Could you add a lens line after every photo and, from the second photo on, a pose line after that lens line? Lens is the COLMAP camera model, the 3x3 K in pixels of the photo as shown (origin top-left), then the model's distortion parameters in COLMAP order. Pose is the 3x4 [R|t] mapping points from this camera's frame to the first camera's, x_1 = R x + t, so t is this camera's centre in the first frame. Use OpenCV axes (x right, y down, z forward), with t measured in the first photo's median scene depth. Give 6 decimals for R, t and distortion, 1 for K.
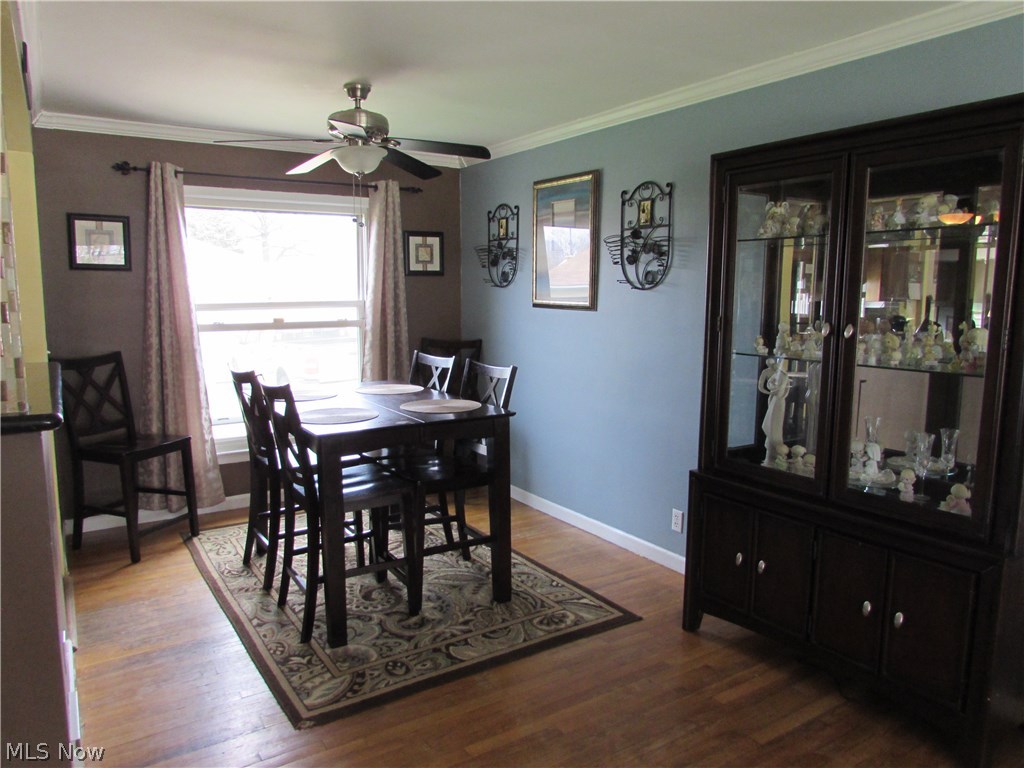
lens RADIAL K [[722.5, 0, 510.3], [0, 722.5, 386.6], [0, 0, 1]] dist [-0.034233, 0.003724]
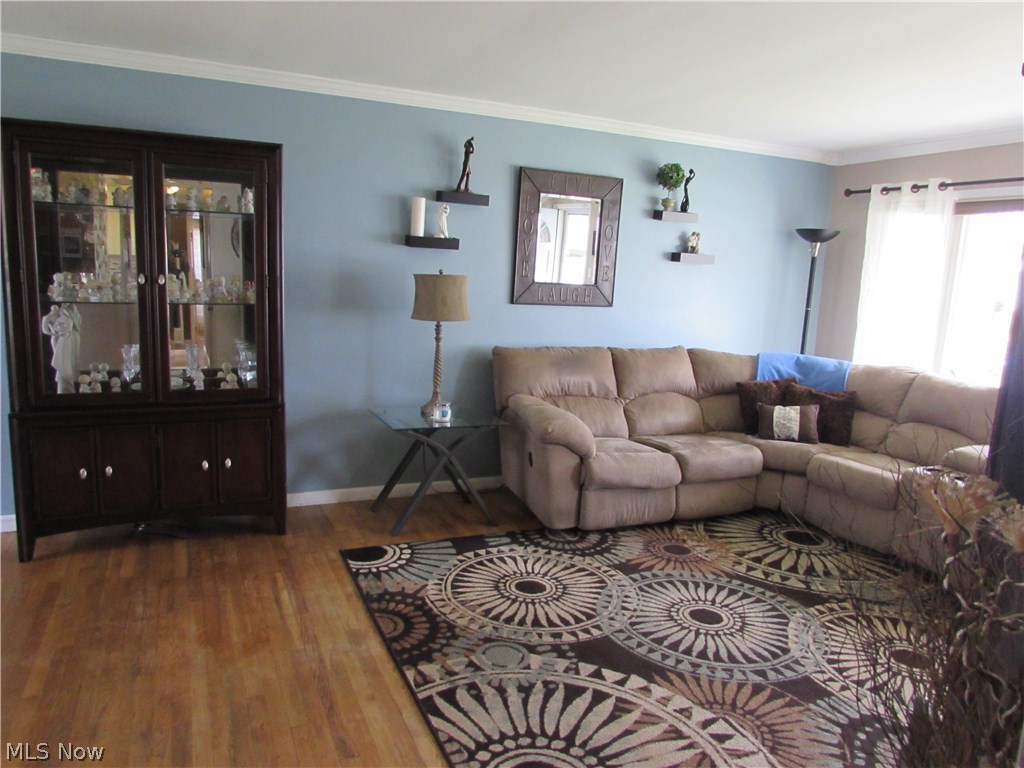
lens RADIAL K [[722.5, 0, 510.3], [0, 722.5, 386.6], [0, 0, 1]] dist [-0.034233, 0.003724]
pose [[0.139632, -0.161665, 0.976917, -0.468056], [0.088967, 0.984640, 0.150227, -0.011884], [-0.986199, 0.065937, 0.151871, 0.070142]]
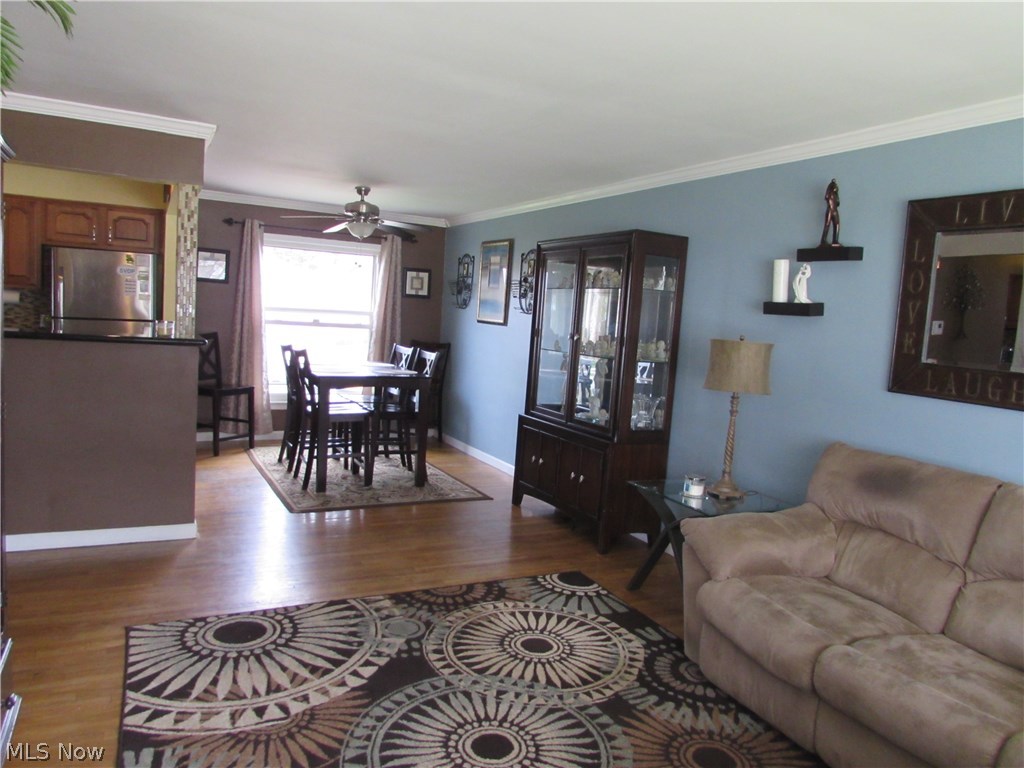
lens RADIAL K [[722.5, 0, 510.3], [0, 722.5, 386.6], [0, 0, 1]] dist [-0.034233, 0.003724]
pose [[0.993673, 0.072203, -0.086031, 0.263681], [-0.075396, 0.996558, -0.034453, 0.079594], [0.083247, 0.040722, 0.995697, -0.560670]]
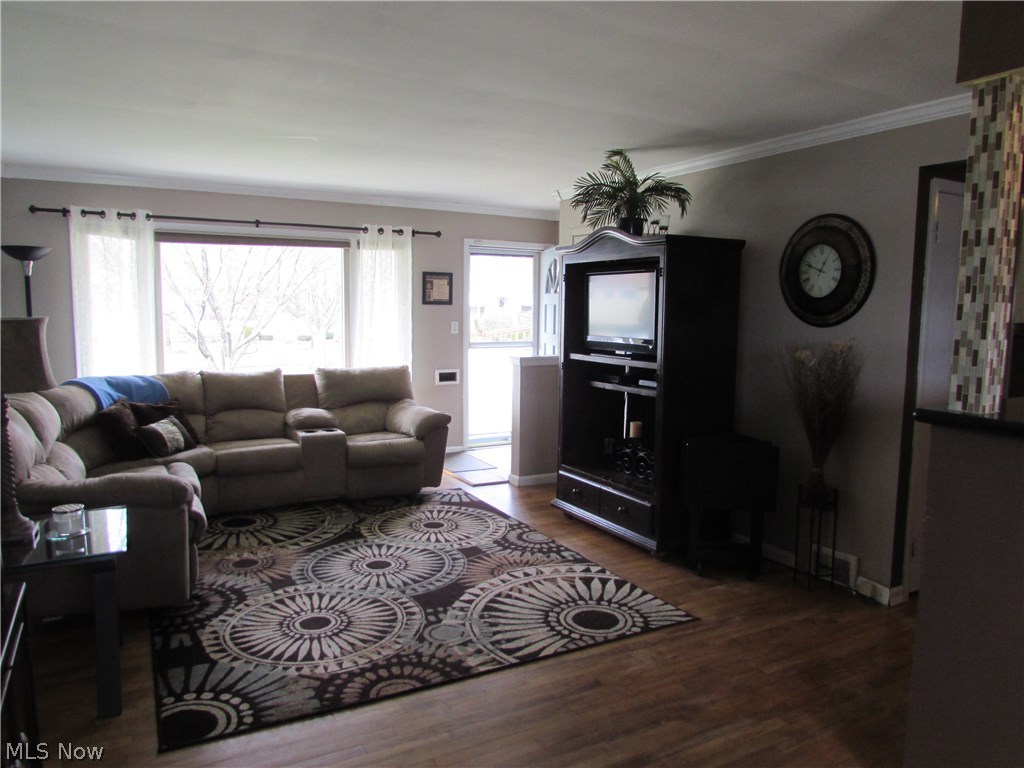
lens RADIAL K [[722.5, 0, 510.3], [0, 722.5, 386.6], [0, 0, 1]] dist [-0.034233, 0.003724]
pose [[-0.998040, -0.021441, 0.058793, 0.002802], [-0.006450, 0.969713, 0.244162, -0.112747], [-0.062247, 0.243305, -0.967951, 0.836123]]
